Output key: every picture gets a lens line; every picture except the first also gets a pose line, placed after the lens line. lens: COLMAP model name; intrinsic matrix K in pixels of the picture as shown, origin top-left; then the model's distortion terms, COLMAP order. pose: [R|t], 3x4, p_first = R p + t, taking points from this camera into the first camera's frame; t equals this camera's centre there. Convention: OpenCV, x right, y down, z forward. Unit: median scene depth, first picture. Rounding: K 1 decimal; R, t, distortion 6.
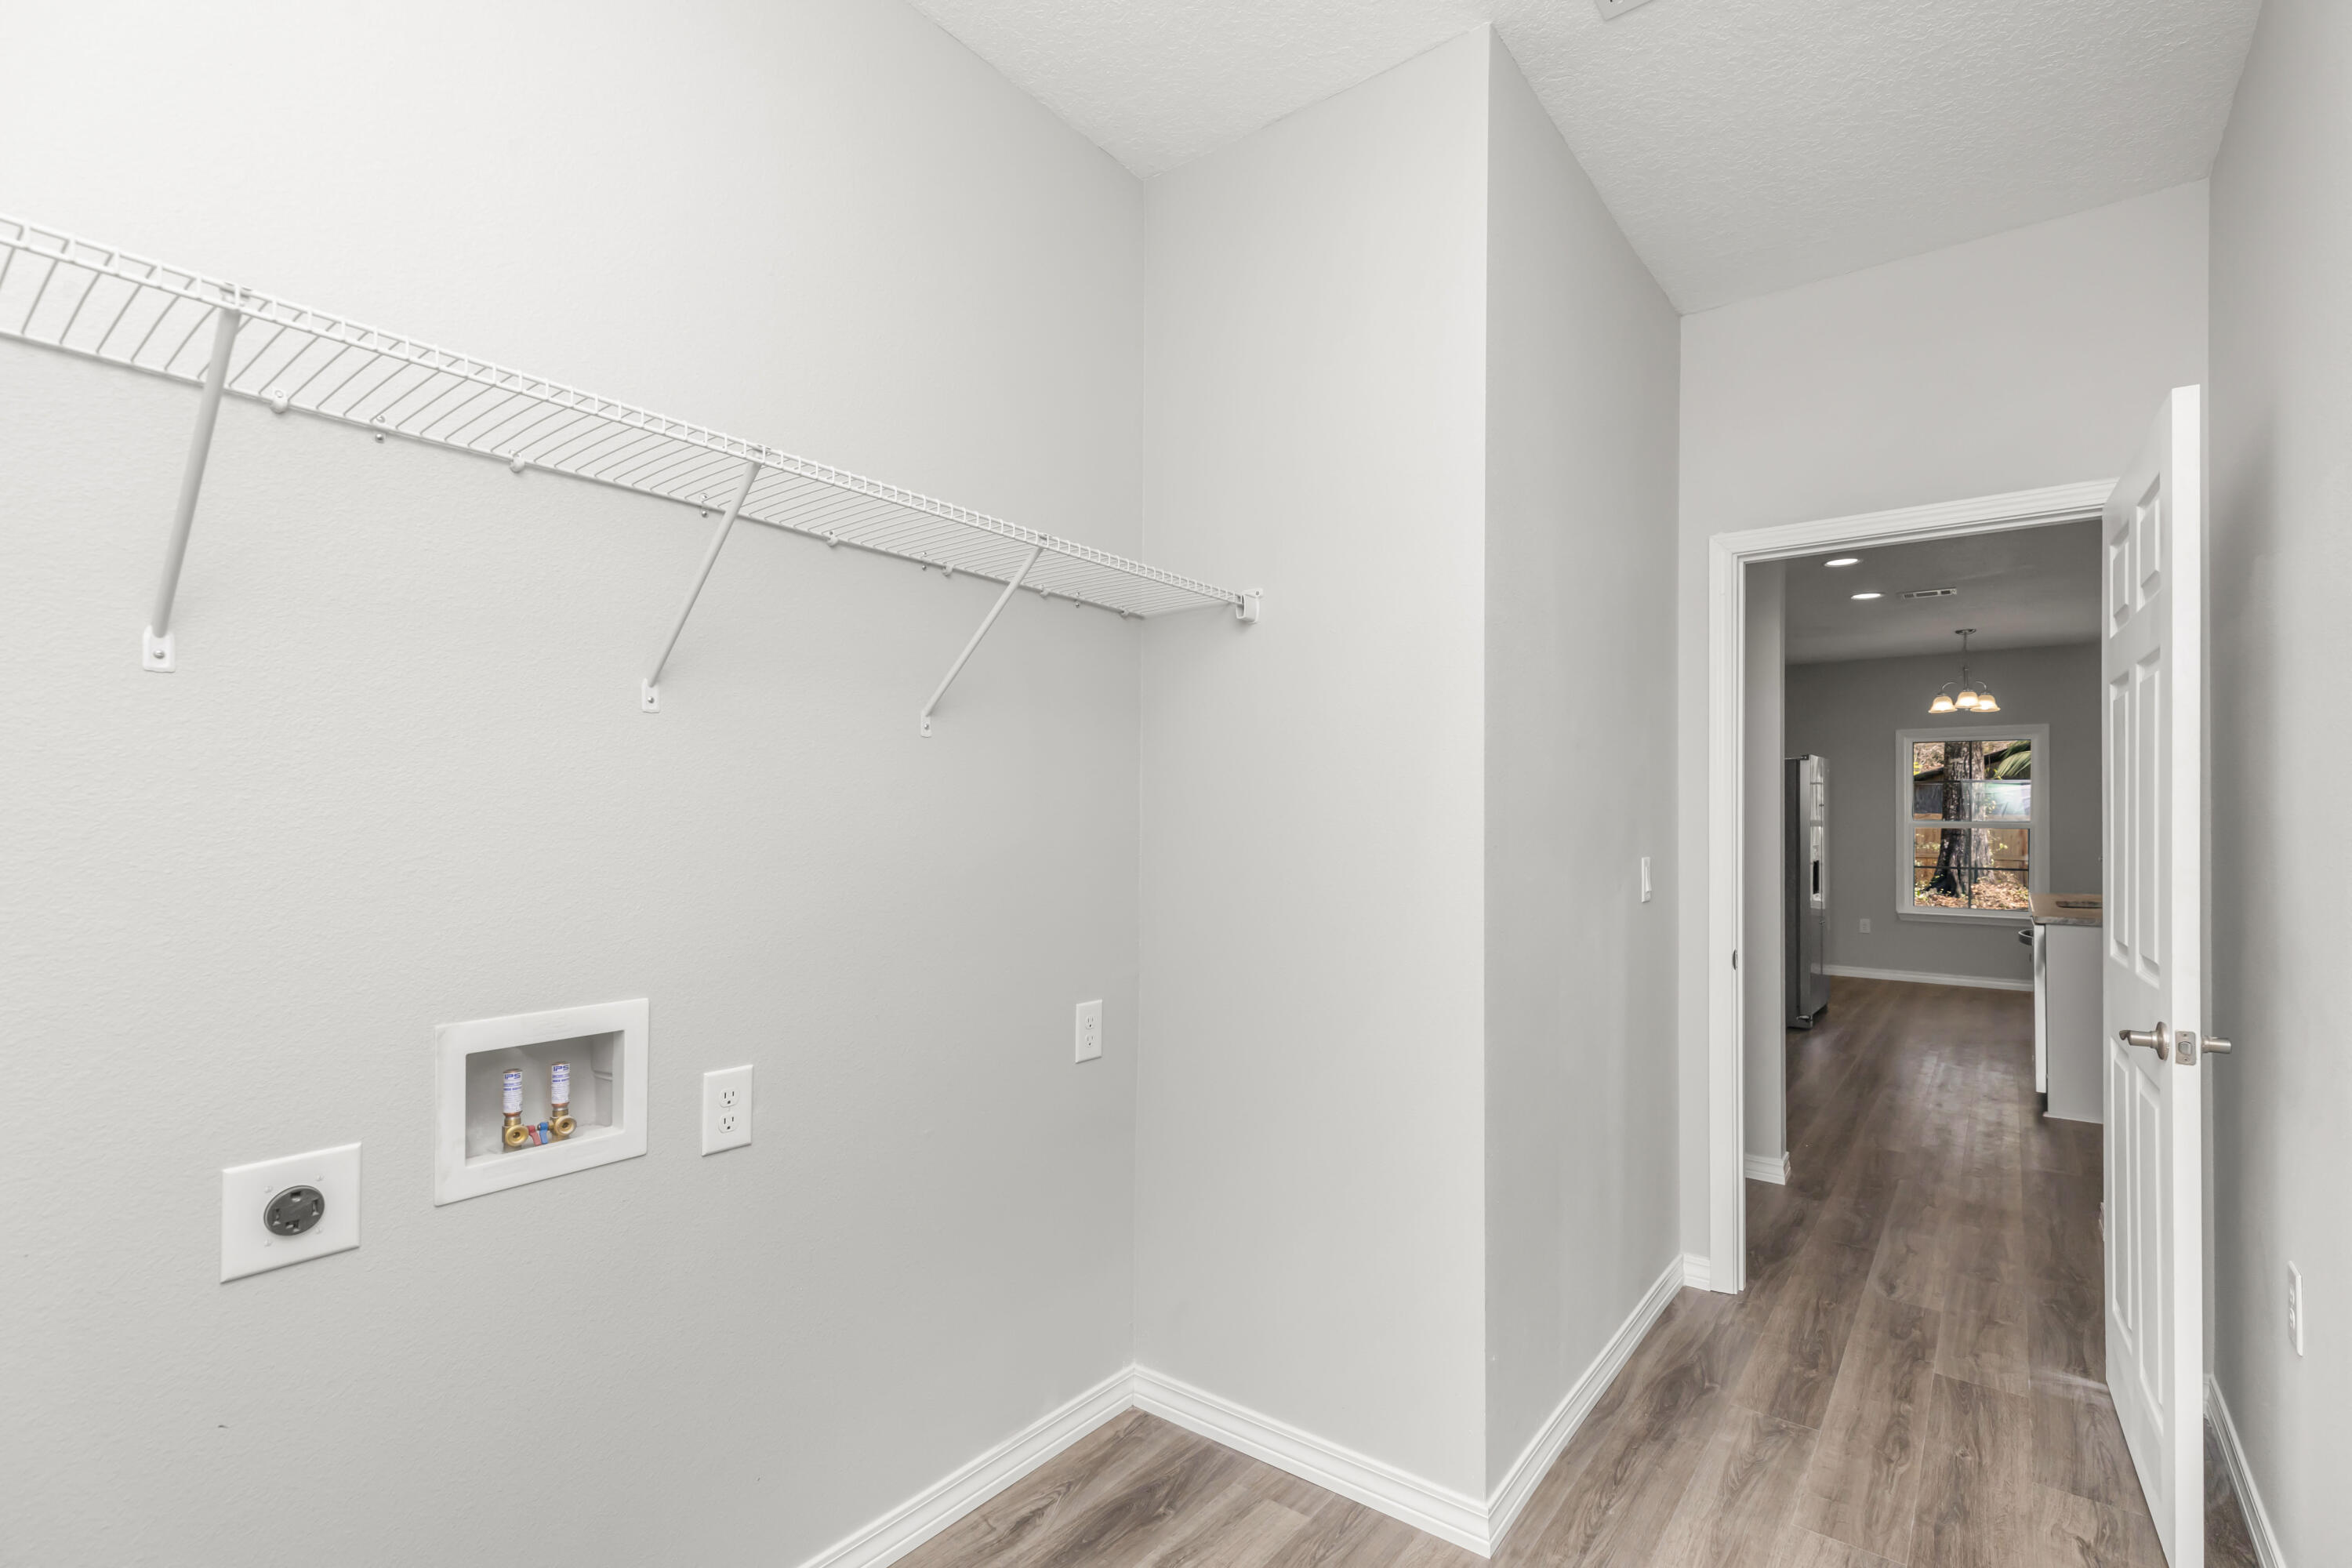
lens RADIAL K [[1069.8, 0, 1167.4], [0, 1069.8, 793.4], [0, 0, 1]] dist [0.007702, -0.001859]
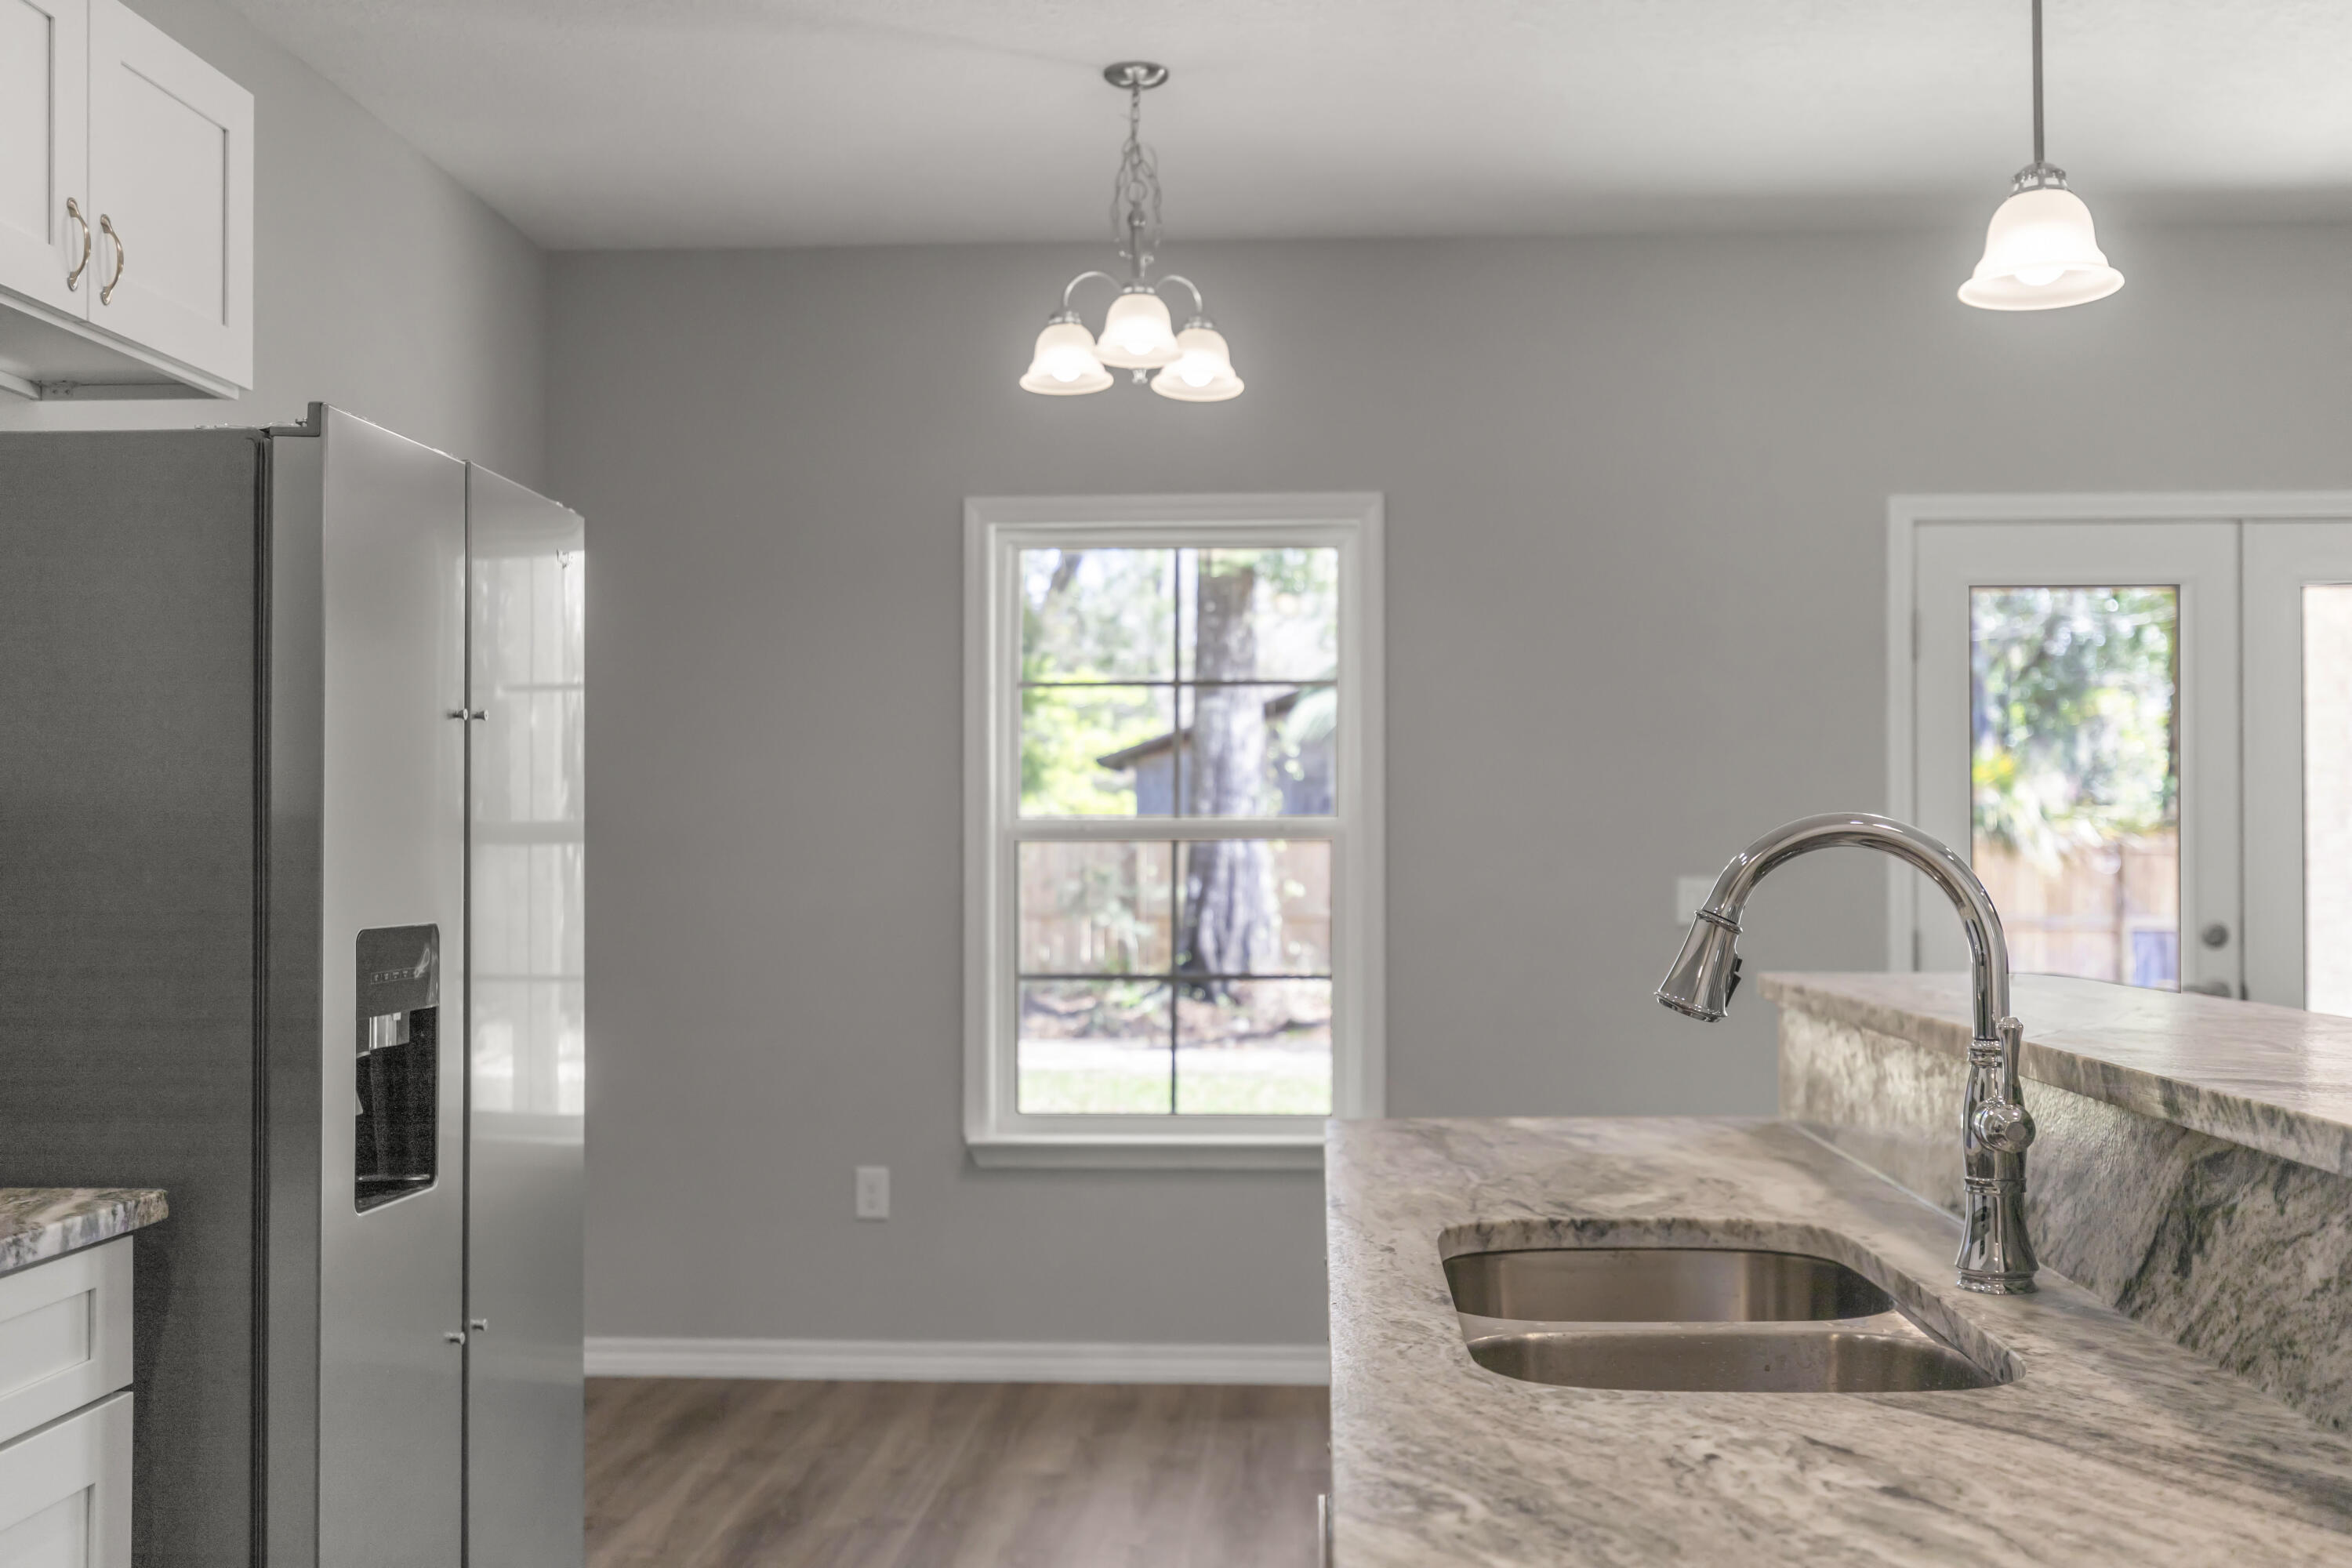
lens RADIAL K [[2387.4, 0, 1178.8], [0, 2387.4, 790.6], [0, 0, 1]] dist [-0.000258, 0.000000]
pose [[0.821333, 0.009109, 0.570377, 0.202827], [-0.011429, 0.999935, 0.000488, 0.008984], [-0.570335, -0.006919, 0.821383, 0.249343]]
